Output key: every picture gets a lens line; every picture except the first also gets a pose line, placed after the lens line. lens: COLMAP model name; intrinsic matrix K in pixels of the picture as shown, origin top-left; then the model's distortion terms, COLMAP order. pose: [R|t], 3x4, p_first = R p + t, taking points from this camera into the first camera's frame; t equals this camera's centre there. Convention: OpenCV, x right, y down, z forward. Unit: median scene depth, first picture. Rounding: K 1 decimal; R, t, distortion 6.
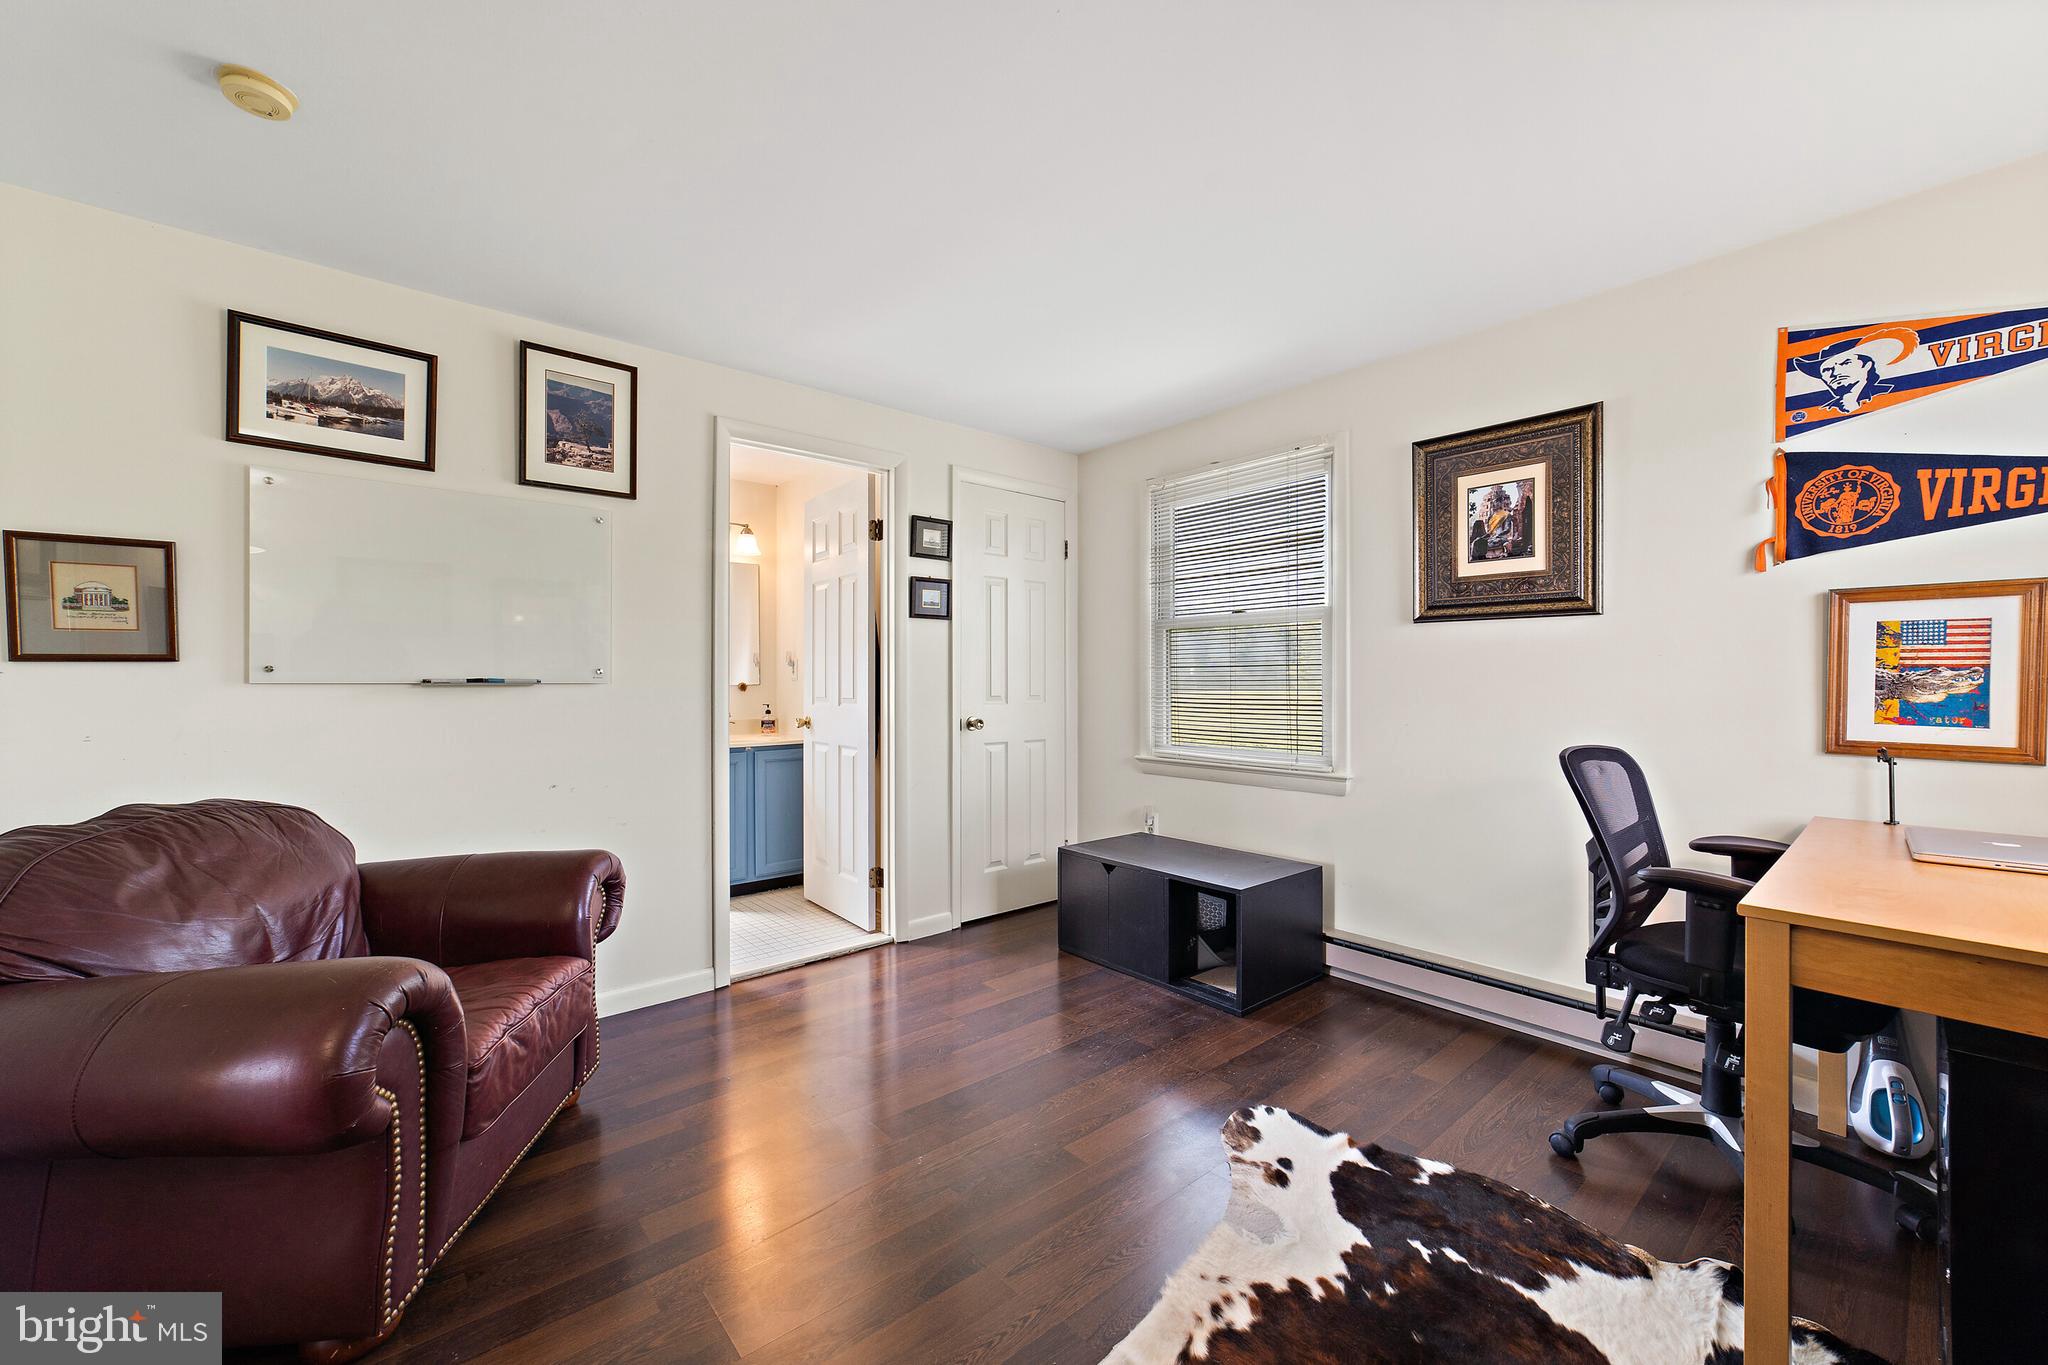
lens RADIAL K [[808.1, 0, 1009.3], [0, 808.1, 688.1], [0, 0, 1]] dist [-0.010722, 0.005078]
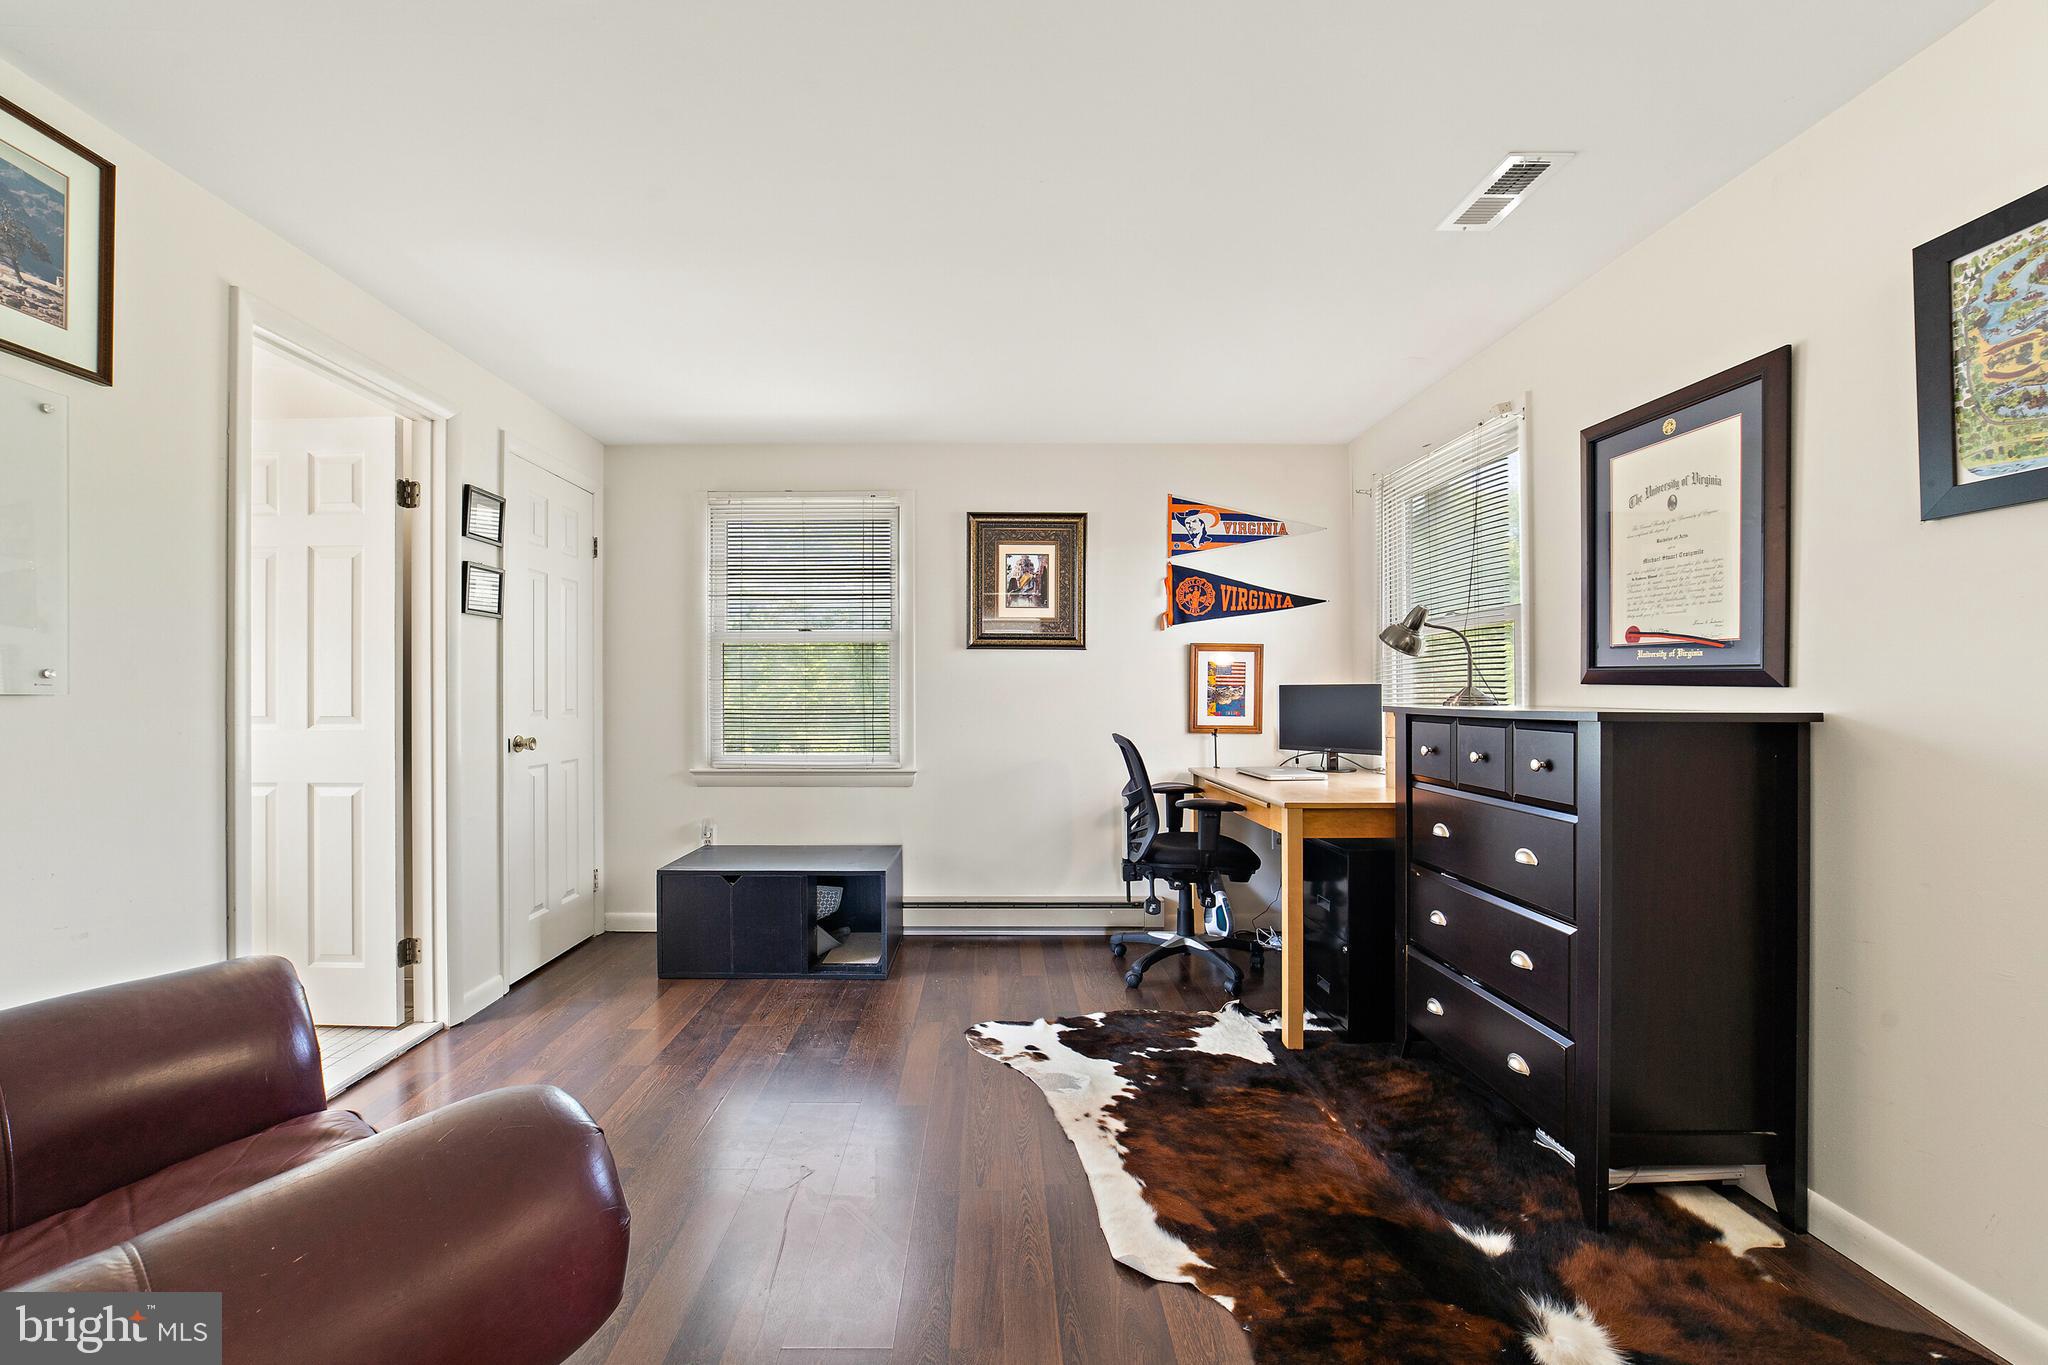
lens RADIAL K [[808.1, 0, 1019.0], [0, 808.1, 695.0], [0, 0, 1]] dist [-0.010722, 0.005078]
pose [[0.634442, 0.000648, 0.772970, -0.545707], [0.005833, 0.999967, -0.005625, 0.002861], [-0.772948, 0.008078, 0.634418, 0.113505]]
